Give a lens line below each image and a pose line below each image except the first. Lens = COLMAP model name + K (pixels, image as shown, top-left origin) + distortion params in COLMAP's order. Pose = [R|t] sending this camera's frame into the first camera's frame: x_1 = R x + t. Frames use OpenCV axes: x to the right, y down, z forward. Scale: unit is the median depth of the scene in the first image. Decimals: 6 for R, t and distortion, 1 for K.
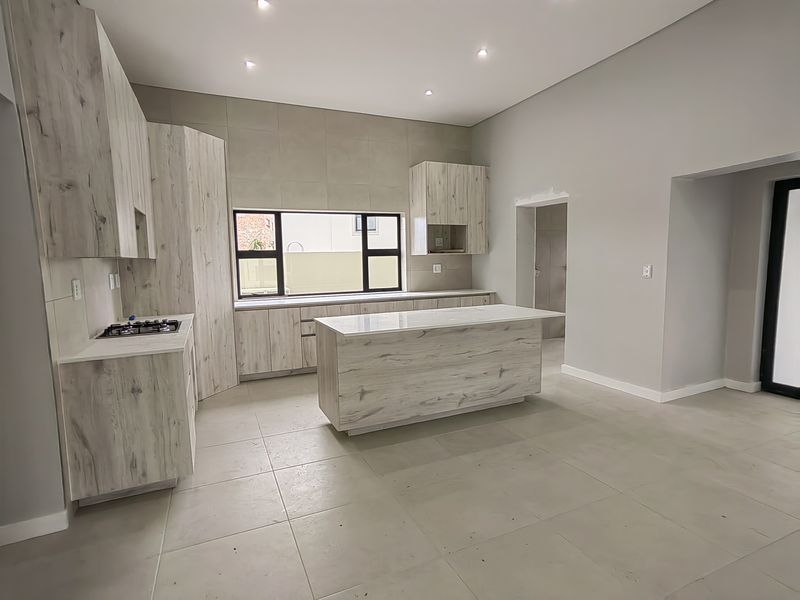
lens RADIAL K [[422.4, 0, 408.4], [0, 422.4, 304.9], [0, 0, 1]] dist [-0.019926, 0.006641]
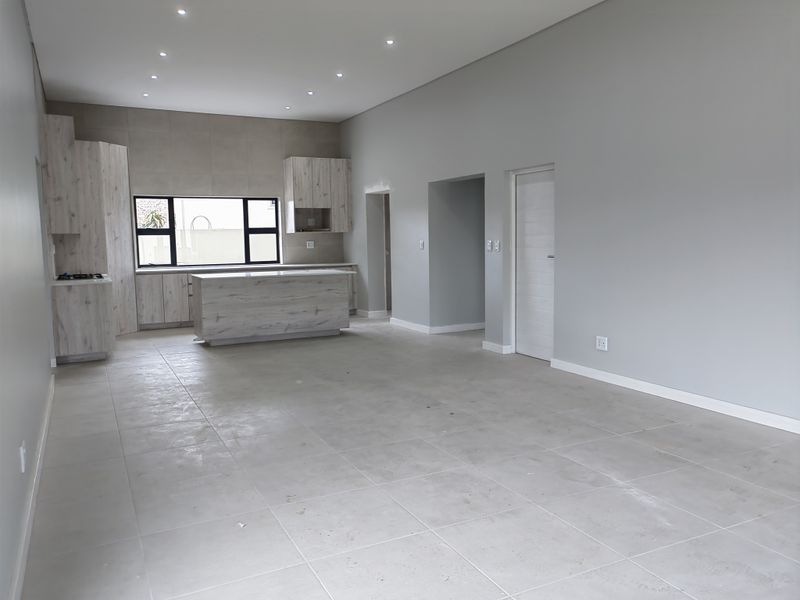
lens RADIAL K [[622.5, 0, 394.4], [0, 622.5, 303.0], [0, 0, 1]] dist [0.037408, 0.017055]
pose [[0.999826, 0.001520, 0.018567, 0.362892], [-0.001465, 0.999994, -0.002987, 0.108037], [-0.018571, 0.002959, 0.999823, -0.981438]]
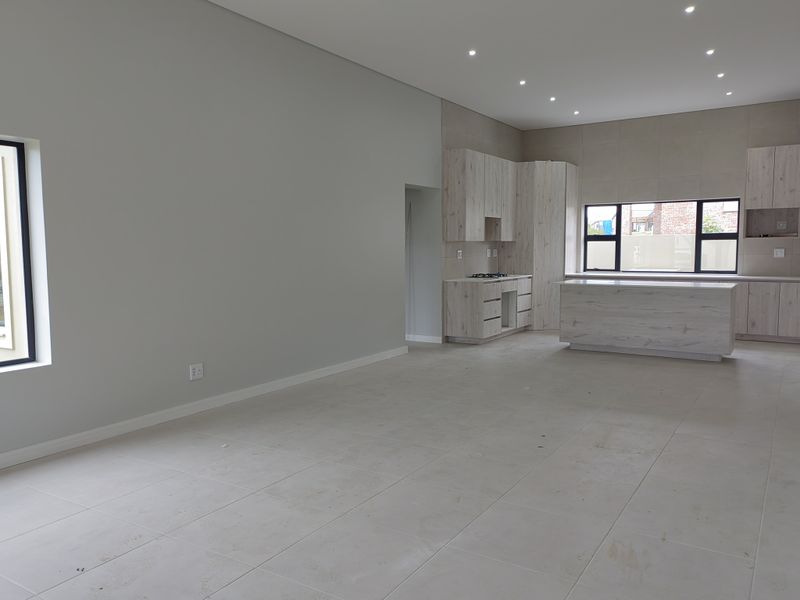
lens RADIAL K [[622.5, 0, 399.4], [0, 622.5, 300.3], [0, 0, 1]] dist [0.037408, 0.017055]
pose [[0.545111, 0.089649, -0.833557, 1.076906], [-0.098437, 0.994233, 0.042557, 0.057851], [0.832565, 0.058855, 0.550792, -0.654806]]
